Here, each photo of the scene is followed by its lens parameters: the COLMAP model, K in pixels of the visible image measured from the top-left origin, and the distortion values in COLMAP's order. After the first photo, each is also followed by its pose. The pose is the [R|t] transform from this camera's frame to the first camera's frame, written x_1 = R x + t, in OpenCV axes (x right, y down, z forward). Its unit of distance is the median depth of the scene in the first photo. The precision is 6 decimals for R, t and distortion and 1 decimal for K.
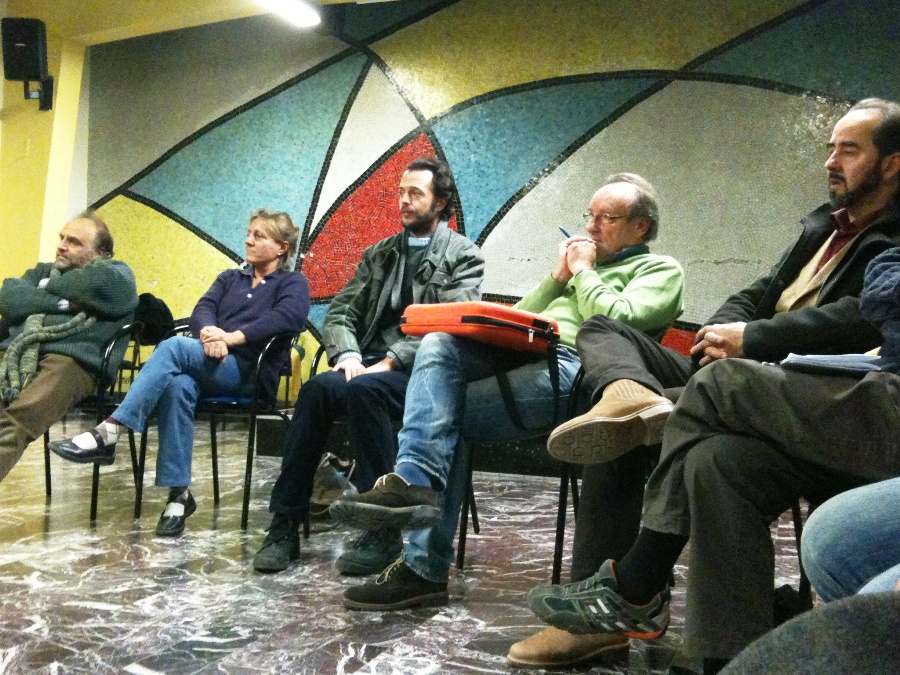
lens RADIAL K [[1023.2, 0, 452.9], [0, 1023.2, 396.8], [0, 0, 1]] dist [0.152544, -0.416861]
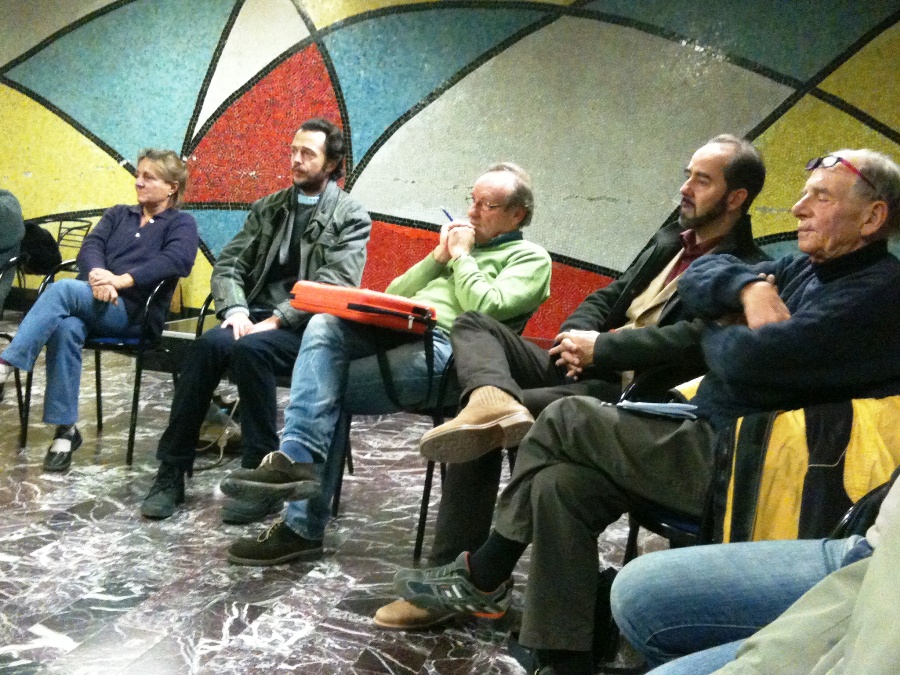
lens RADIAL K [[1023.2, 0, 452.9], [0, 1023.2, 396.8], [0, 0, 1]] dist [0.152544, -0.416861]
pose [[0.991005, 0.046108, 0.125635, -0.011704], [-0.062178, 0.989932, 0.127157, -0.112549], [-0.118507, -0.133825, 0.983894, -0.086529]]
